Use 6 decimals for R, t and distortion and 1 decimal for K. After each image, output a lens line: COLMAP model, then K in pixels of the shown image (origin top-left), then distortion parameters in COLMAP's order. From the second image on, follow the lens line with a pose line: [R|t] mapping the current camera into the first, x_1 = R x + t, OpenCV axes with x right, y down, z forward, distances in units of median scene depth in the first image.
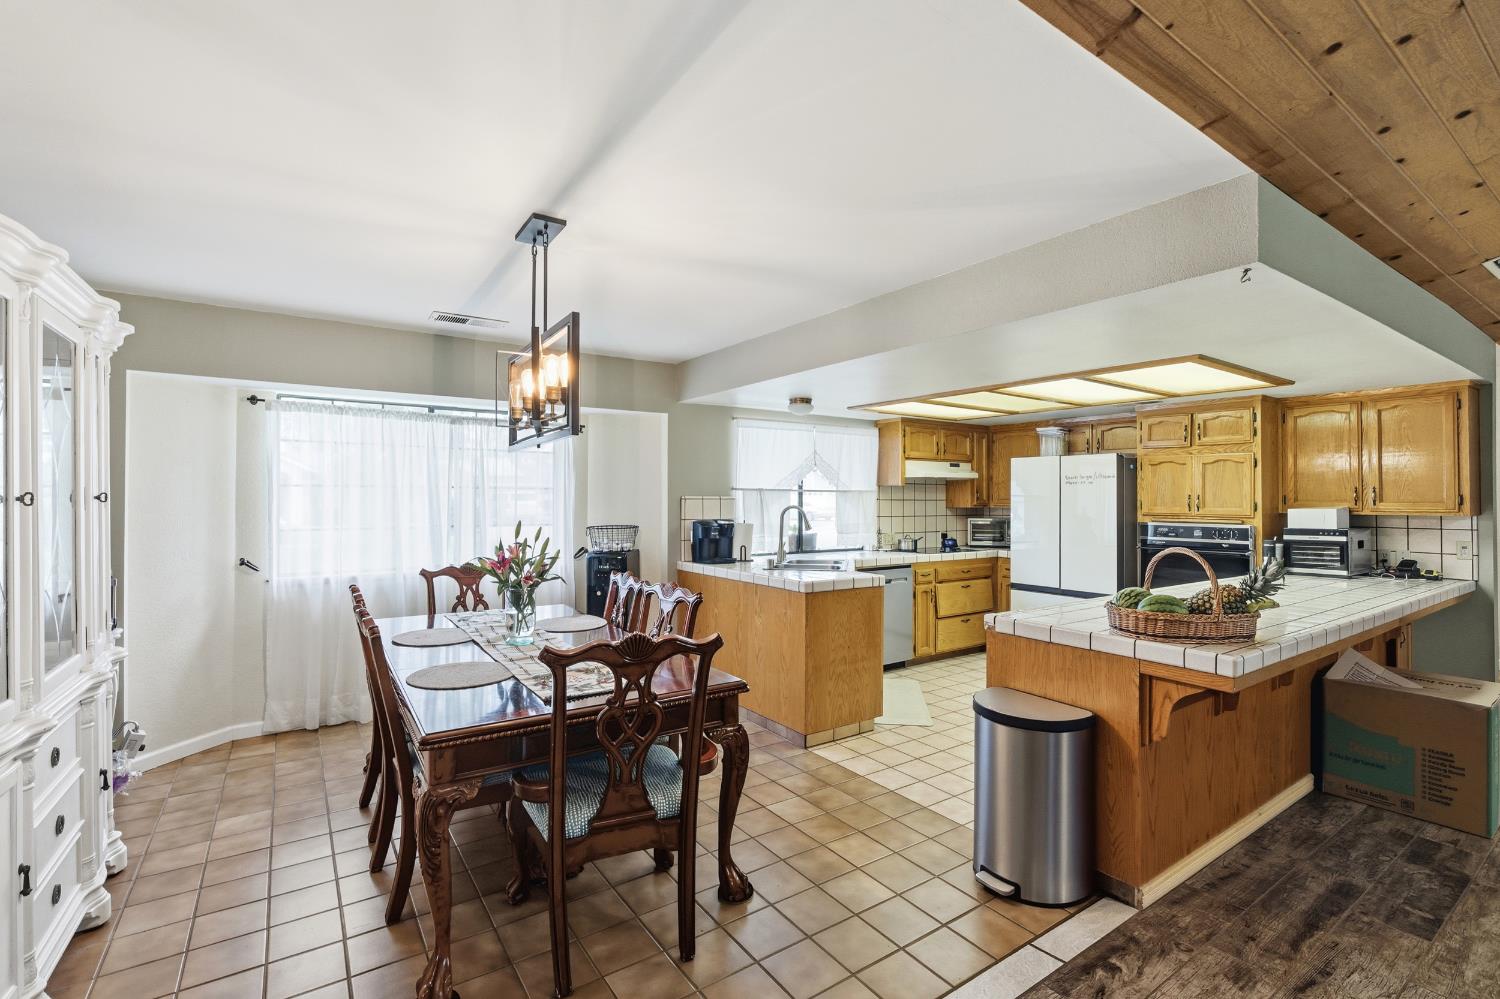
lens RADIAL K [[661.4, 0, 748.8], [0, 661.4, 494.8], [0, 0, 1]] dist [-0.007693, 0.003439]
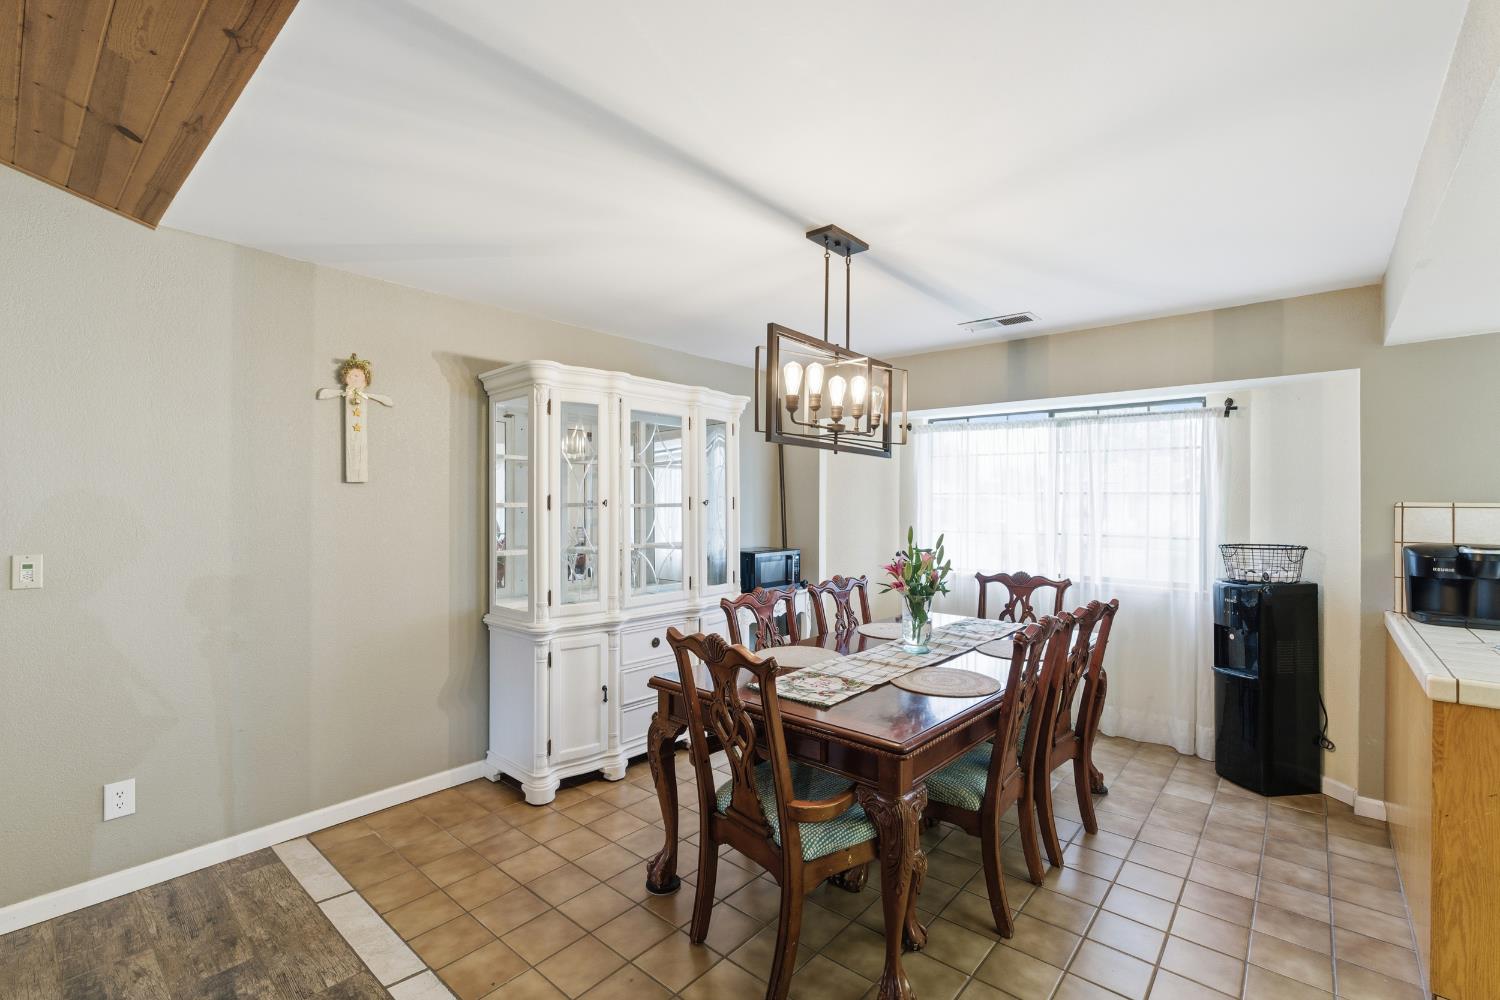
lens RADIAL K [[661.4, 0, 768.8], [0, 661.4, 500.0], [0, 0, 1]] dist [-0.007693, 0.003439]
pose [[0.271450, -0.007575, -0.962423, 0.402355], [0.000989, 0.999971, -0.007592, 0.005951], [0.962452, 0.001108, 0.271450, 0.391206]]
